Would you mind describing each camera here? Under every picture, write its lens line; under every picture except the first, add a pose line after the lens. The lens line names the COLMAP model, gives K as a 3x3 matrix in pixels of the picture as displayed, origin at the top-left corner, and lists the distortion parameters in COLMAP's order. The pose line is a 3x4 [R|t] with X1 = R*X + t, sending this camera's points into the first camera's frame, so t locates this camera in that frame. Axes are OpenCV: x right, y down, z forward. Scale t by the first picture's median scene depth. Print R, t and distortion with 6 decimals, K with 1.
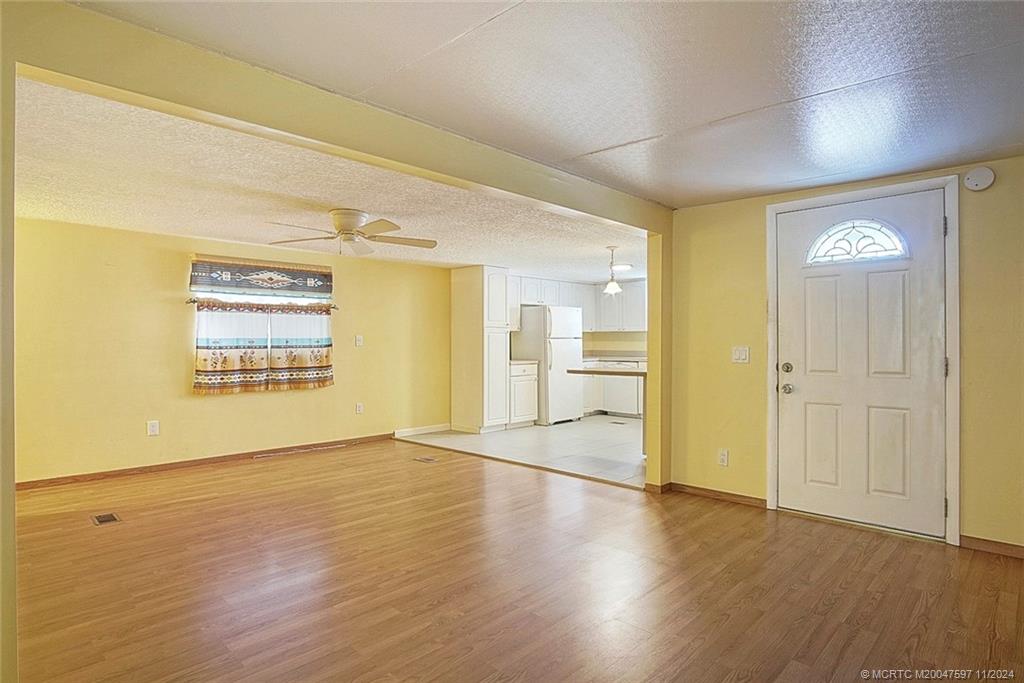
lens RADIAL K [[549.0, 0, 510.3], [0, 549.0, 343.7], [0, 0, 1]] dist [-0.028131, 0.000470]
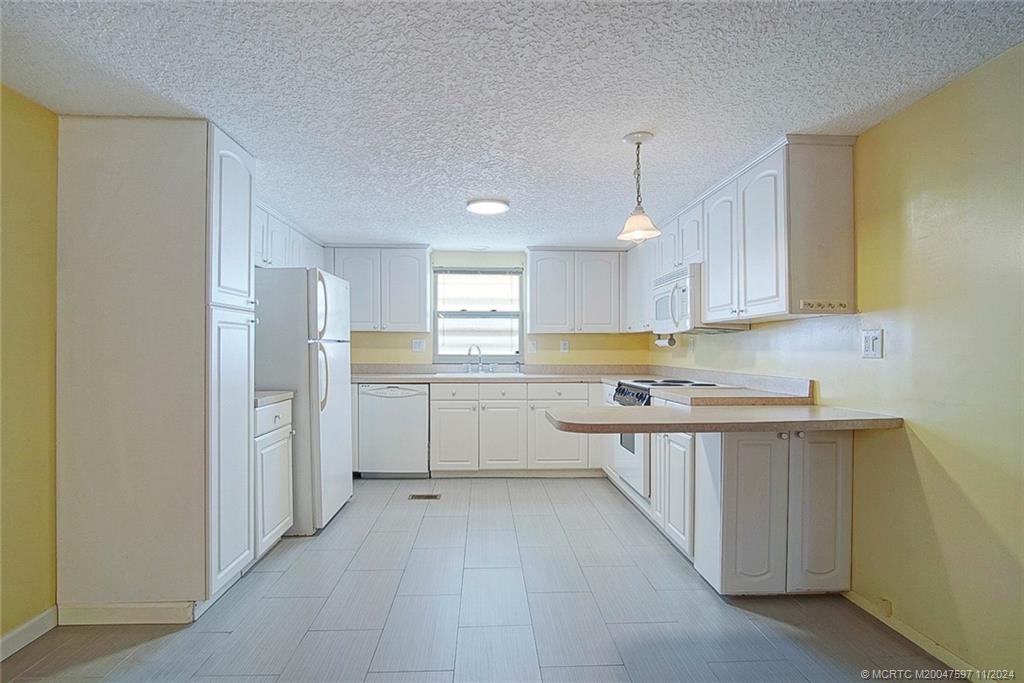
lens RADIAL K [[549.0, 0, 510.3], [0, 549.0, 343.7], [0, 0, 1]] dist [-0.028131, 0.000470]
pose [[0.675415, 0.012186, 0.737337, -0.204702], [-0.003098, 0.999902, -0.013688, -0.002412], [-0.737431, 0.006961, 0.675386, 0.777901]]
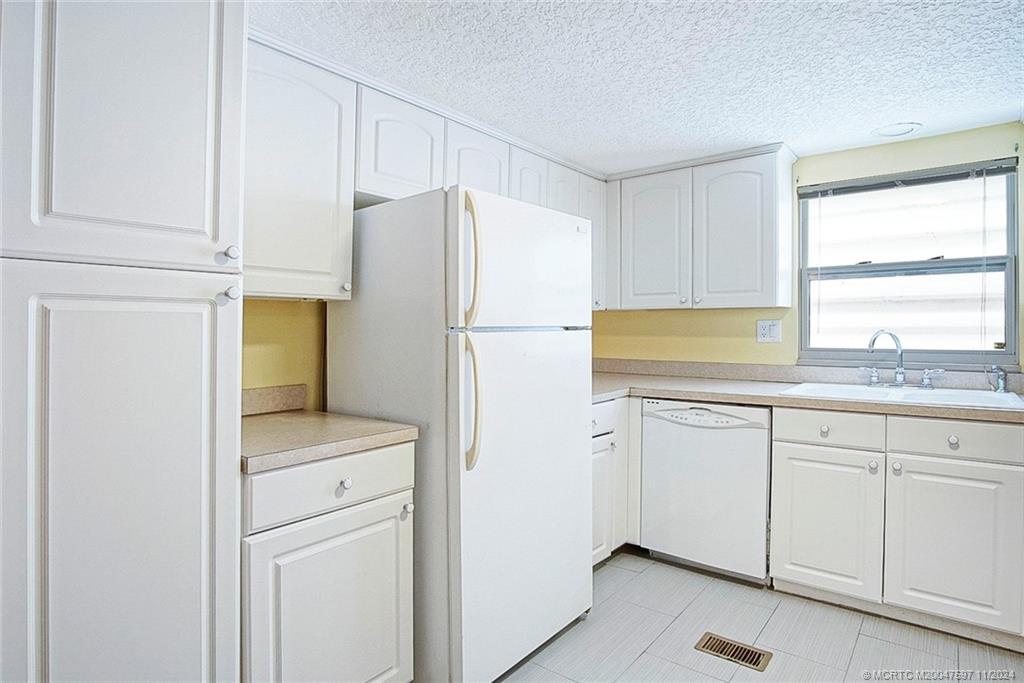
lens RADIAL K [[573.4, 0, 517.1], [0, 573.4, 322.4], [0, 0, 1]] dist [-0.000444, -0.000852]
pose [[0.994282, 0.001048, 0.106783, 0.088339], [0.000344, 0.999915, -0.013012, -0.013539], [-0.106788, 0.012974, 0.994197, 1.012124]]
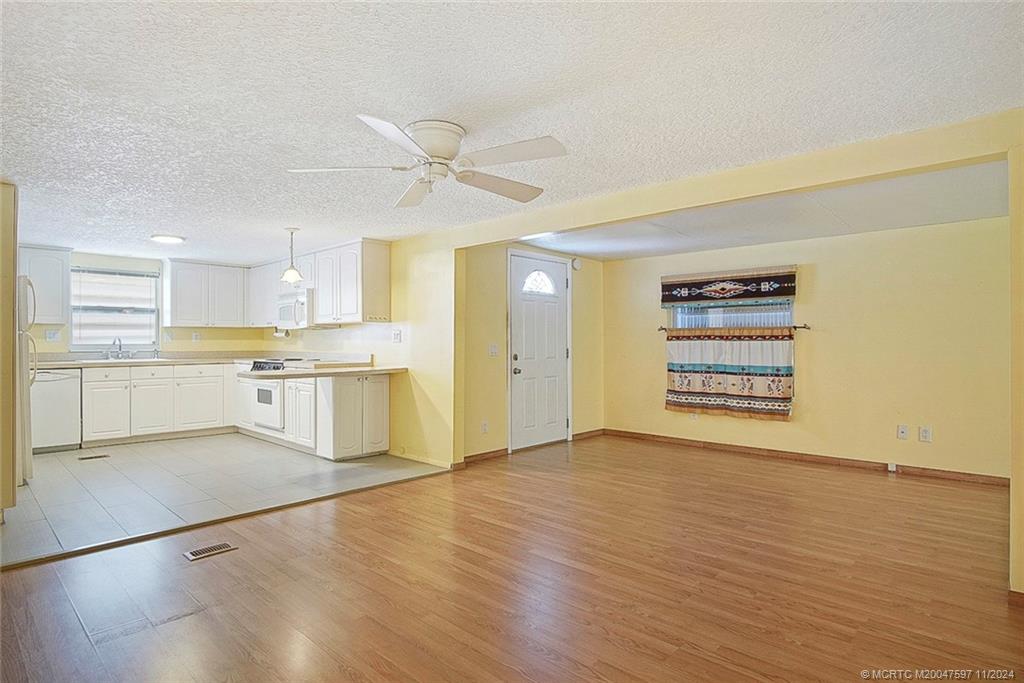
lens RADIAL K [[549.0, 0, 510.3], [0, 549.0, 343.7], [0, 0, 1]] dist [-0.028131, 0.000470]
pose [[-0.013604, -0.002602, 0.999904, -0.666564], [0.000843, 0.999996, 0.002614, 0.001130], [-0.999907, 0.000878, -0.013602, 0.669645]]
